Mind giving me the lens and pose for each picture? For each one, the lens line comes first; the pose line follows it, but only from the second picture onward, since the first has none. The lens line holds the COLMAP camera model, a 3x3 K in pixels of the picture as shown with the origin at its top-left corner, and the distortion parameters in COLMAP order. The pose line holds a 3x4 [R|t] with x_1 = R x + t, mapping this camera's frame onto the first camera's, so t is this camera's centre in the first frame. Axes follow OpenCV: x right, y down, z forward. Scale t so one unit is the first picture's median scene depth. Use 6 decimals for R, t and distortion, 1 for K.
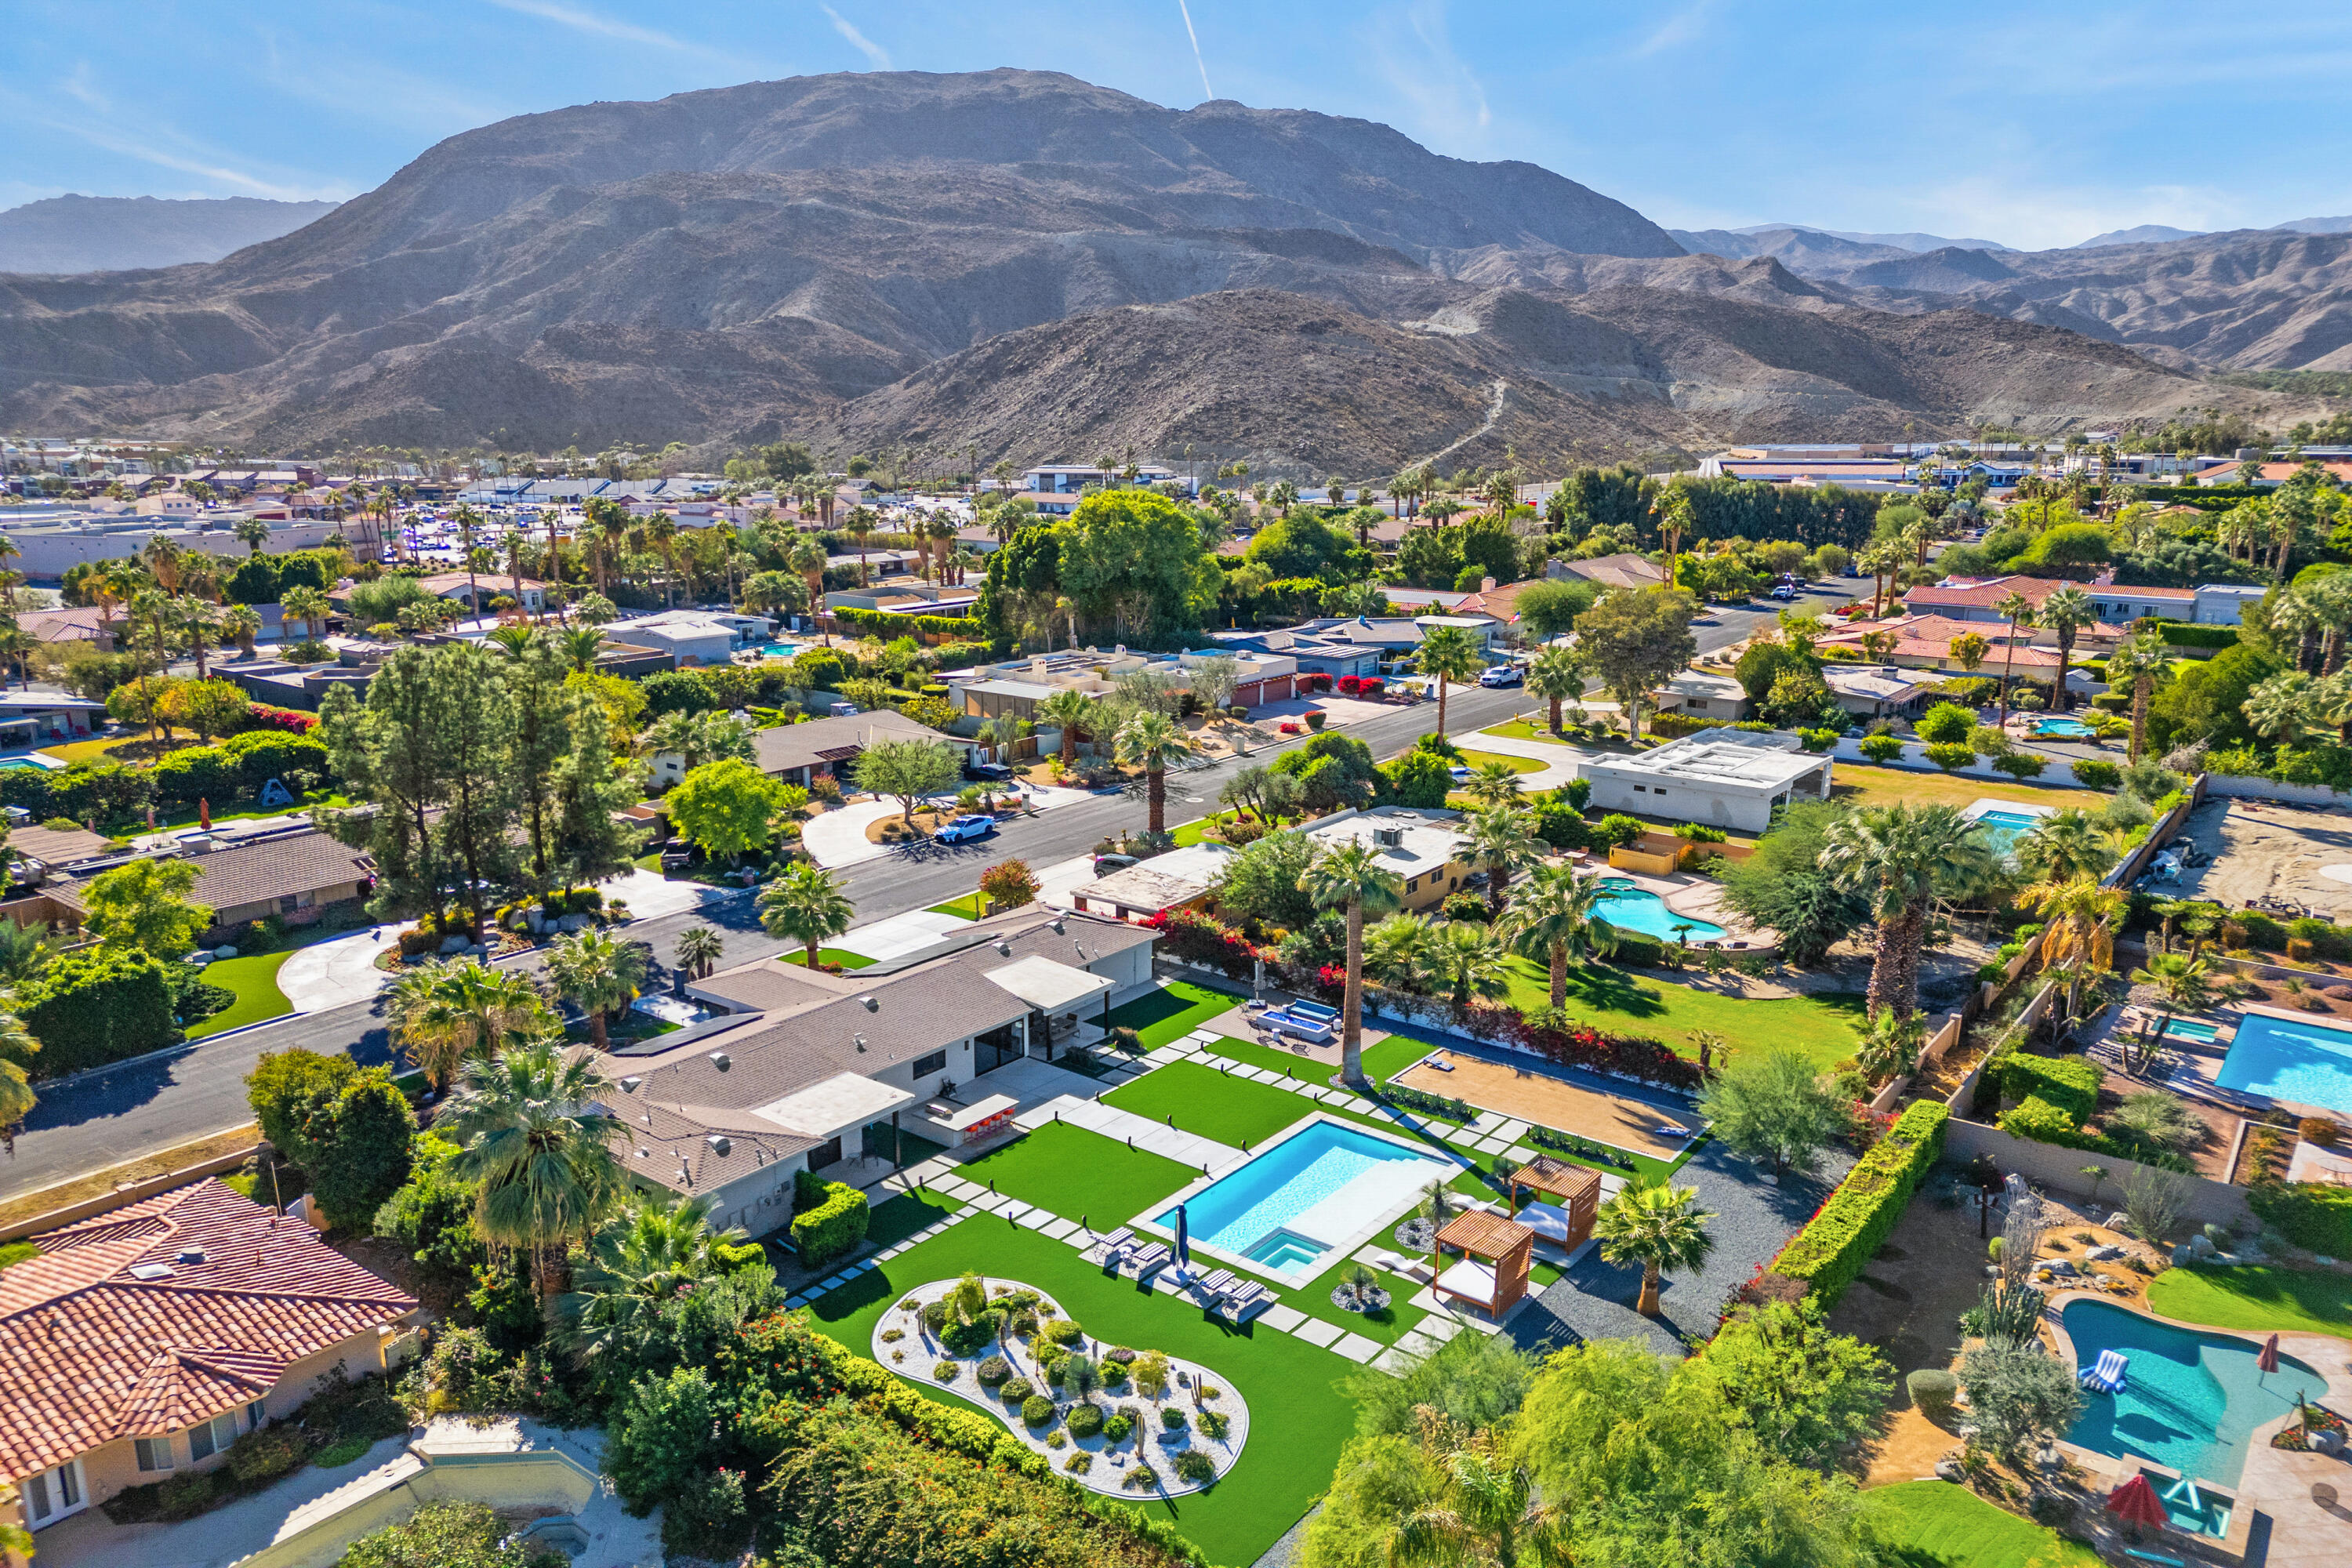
lens RADIAL K [[1630.3, 0, 1176.0], [0, 1630.3, 784.0], [0, 0, 1]] dist [0.081400, -0.094126]
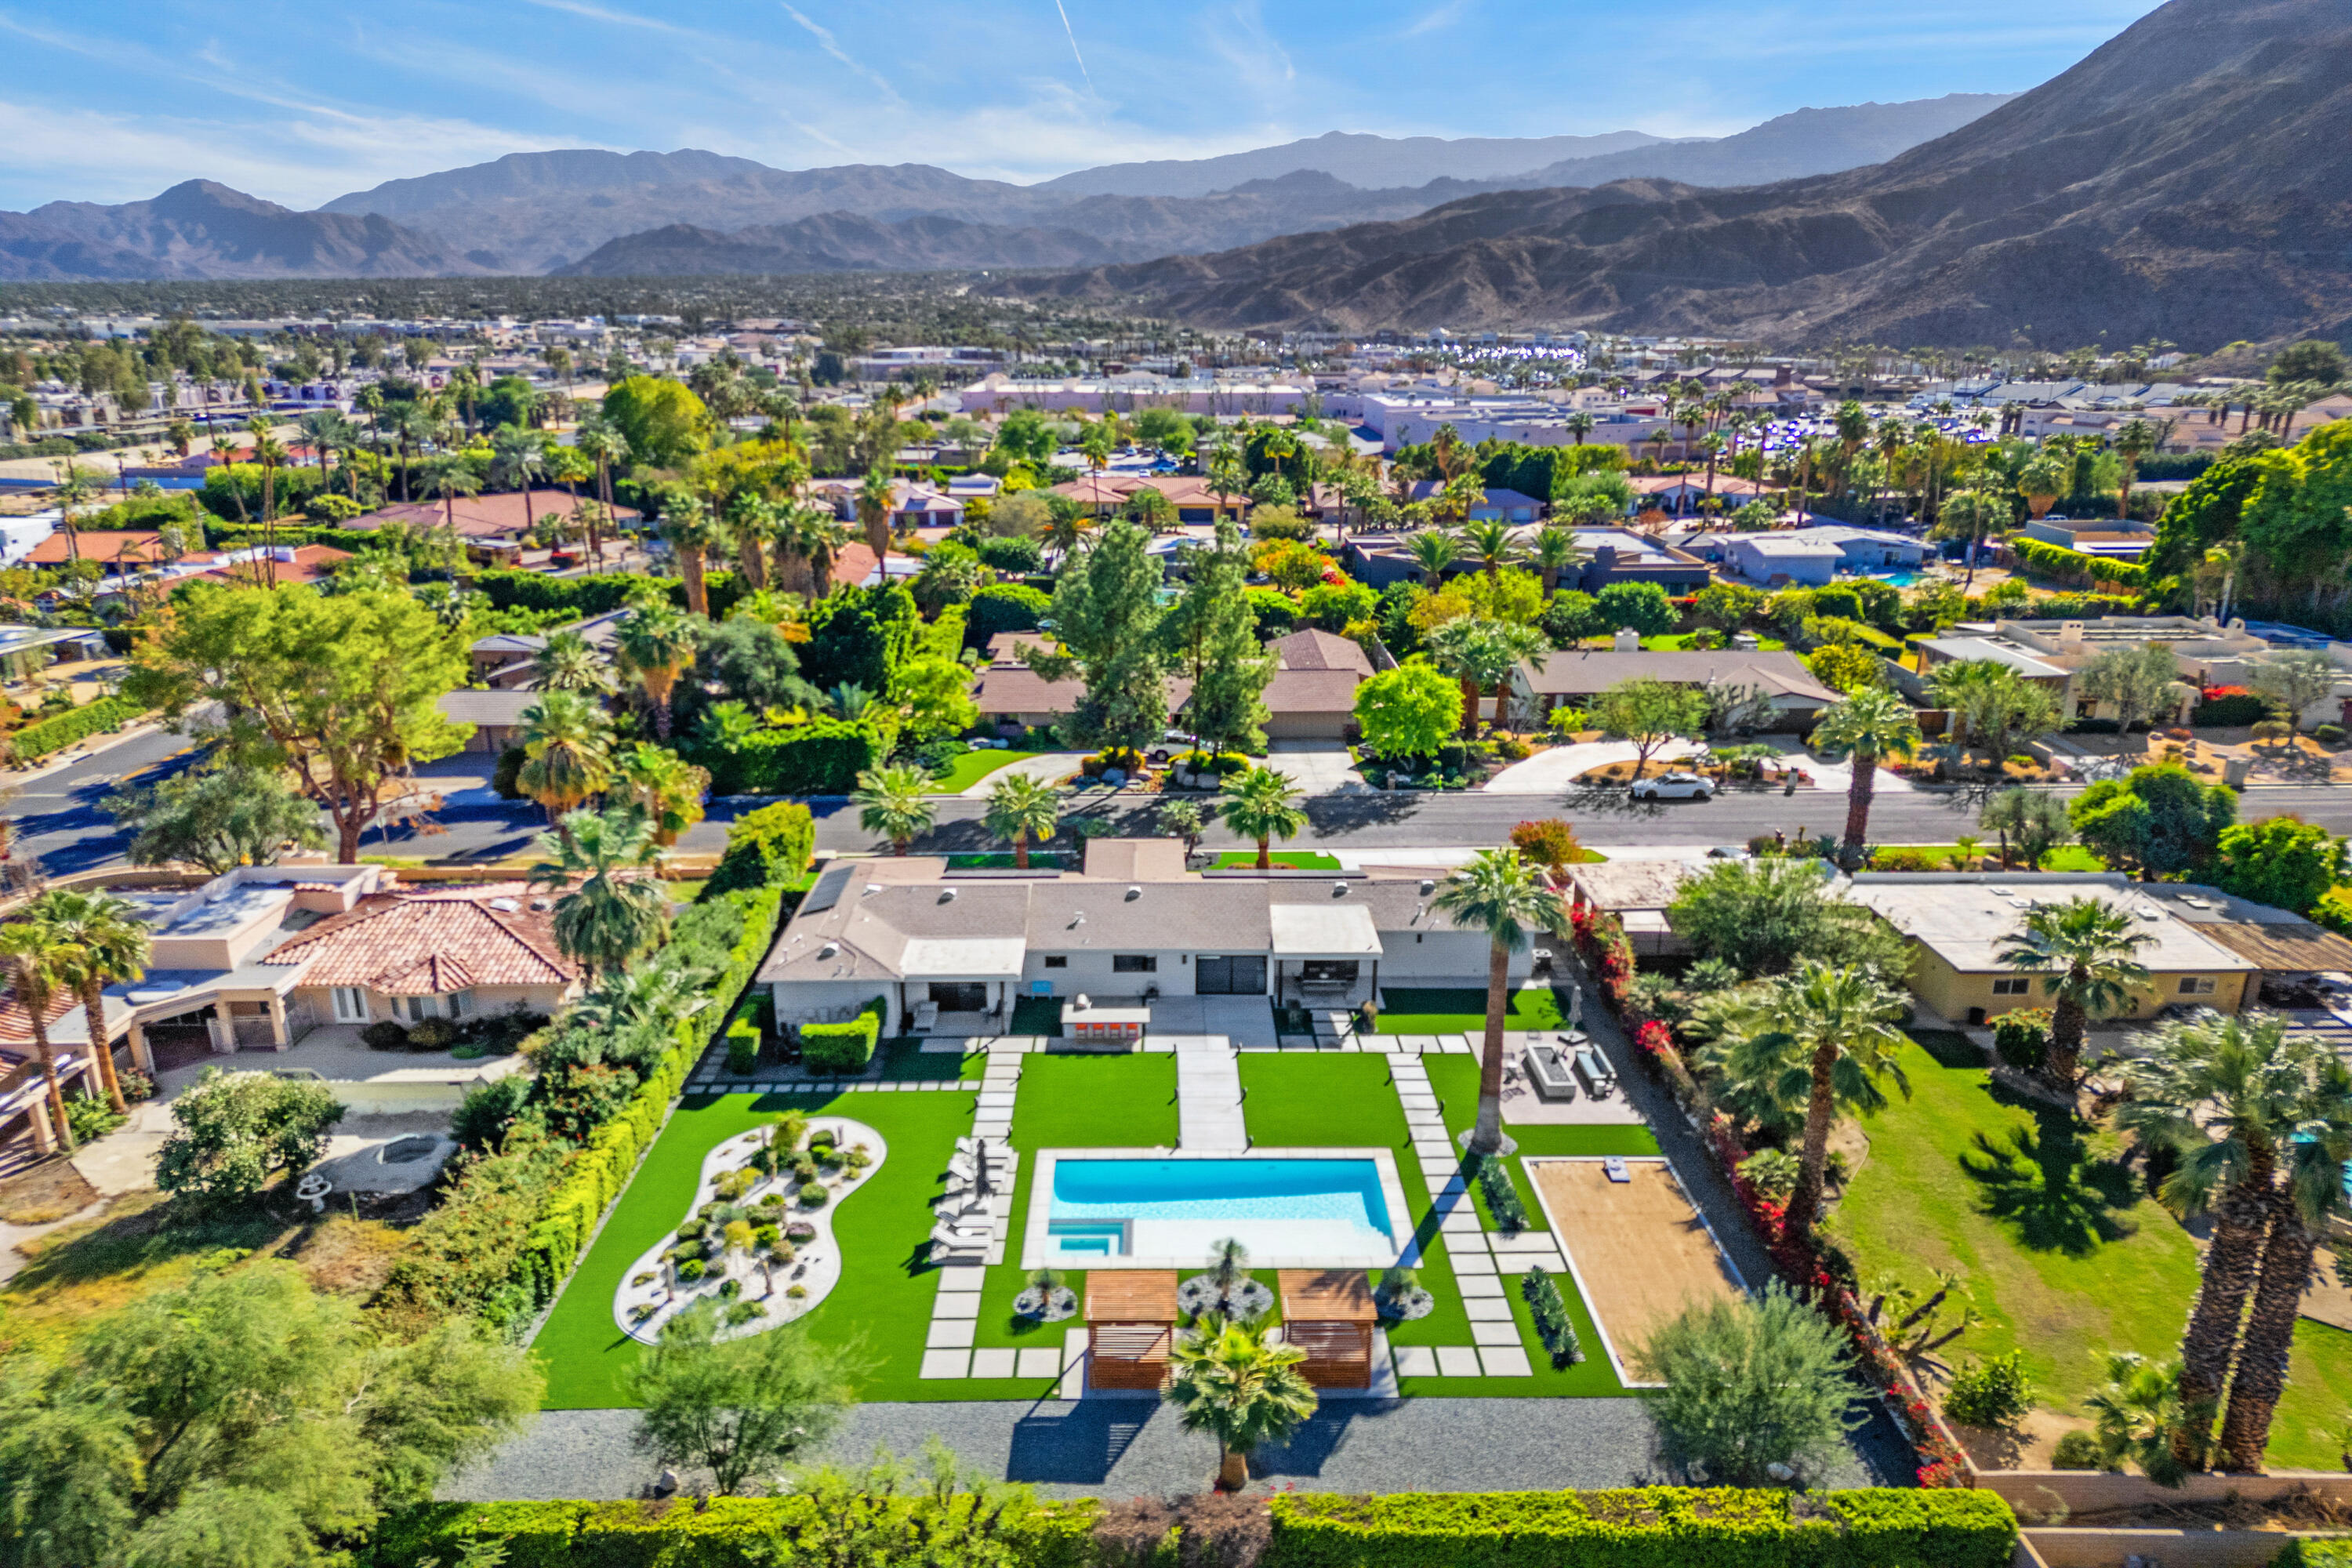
lens RADIAL K [[1610.3, 0, 1169.8], [0, 1610.3, 848.8], [0, 0, 1]] dist [0.085849, -0.099376]
pose [[0.624819, 0.241338, -0.742534, 0.564745], [-0.168696, 0.970294, 0.173412, -0.072665], [0.762327, 0.016911, 0.646971, 0.348397]]
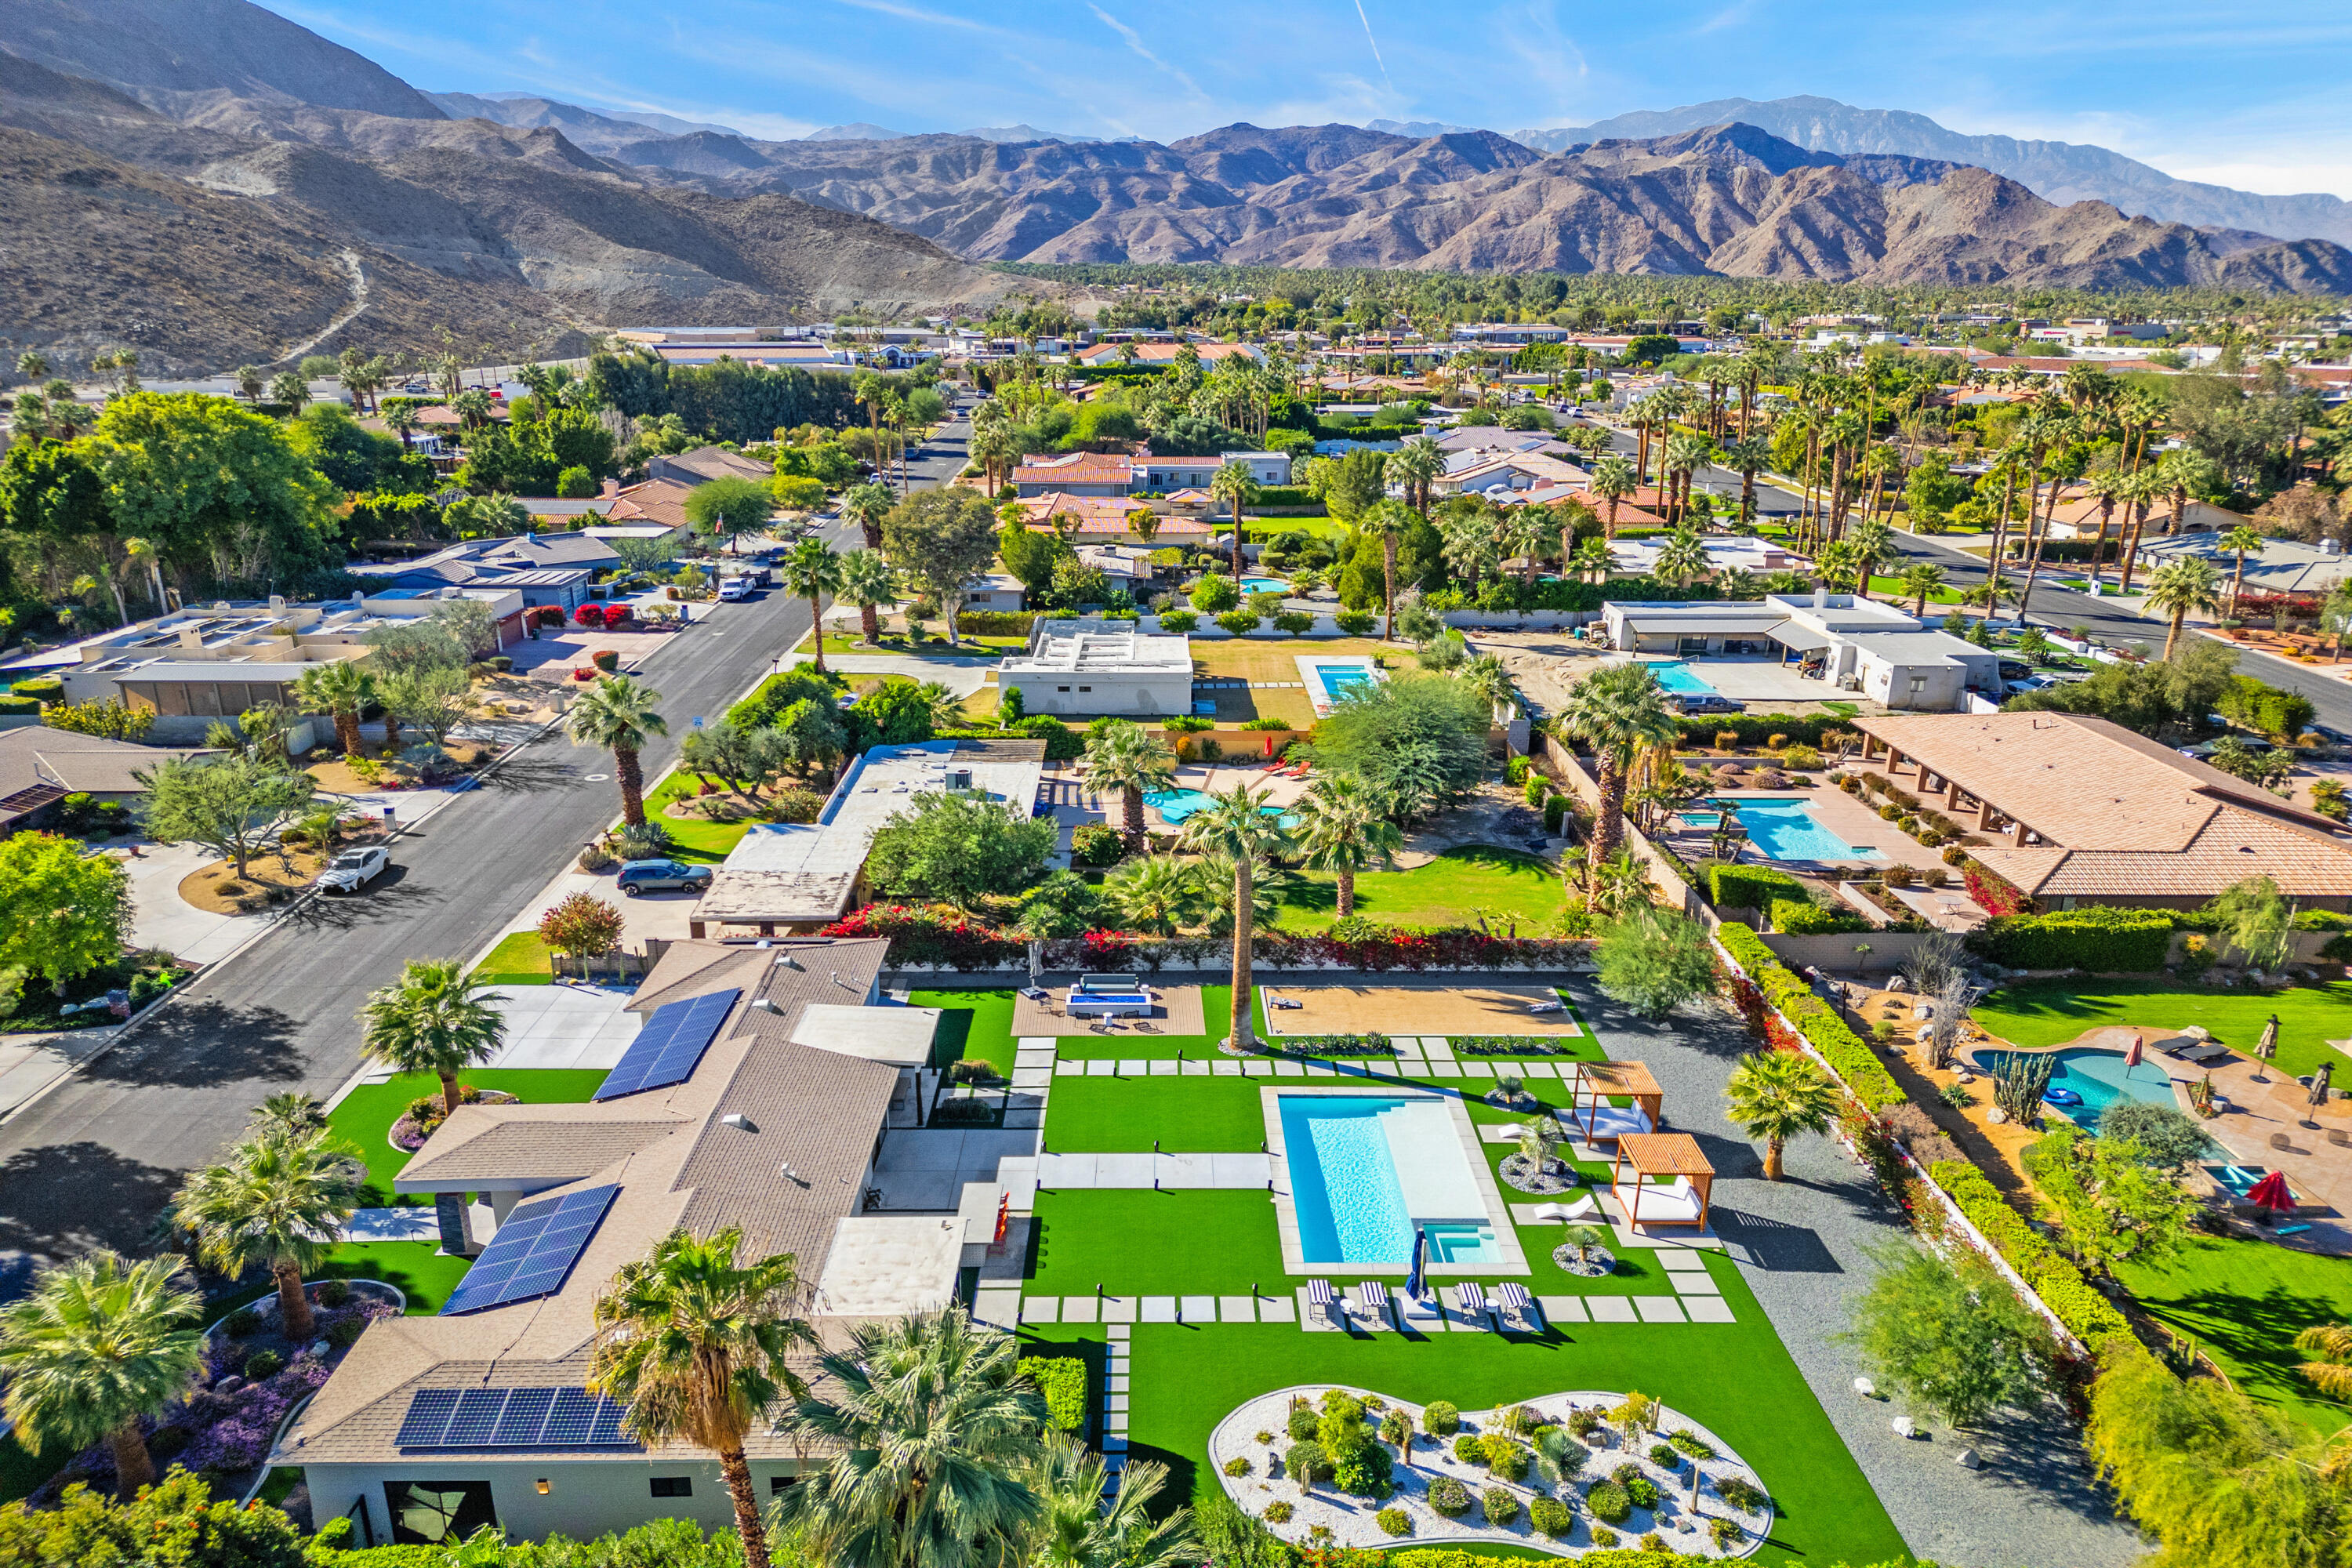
lens RADIAL K [[1610.3, 0, 1169.8], [0, 1610.3, 848.8], [0, 0, 1]] dist [0.085849, -0.099376]
pose [[0.781631, -0.197338, 0.591701, -0.429672], [0.133743, 0.979594, 0.150031, -0.065922], [-0.609233, -0.038133, 0.792074, 0.309974]]
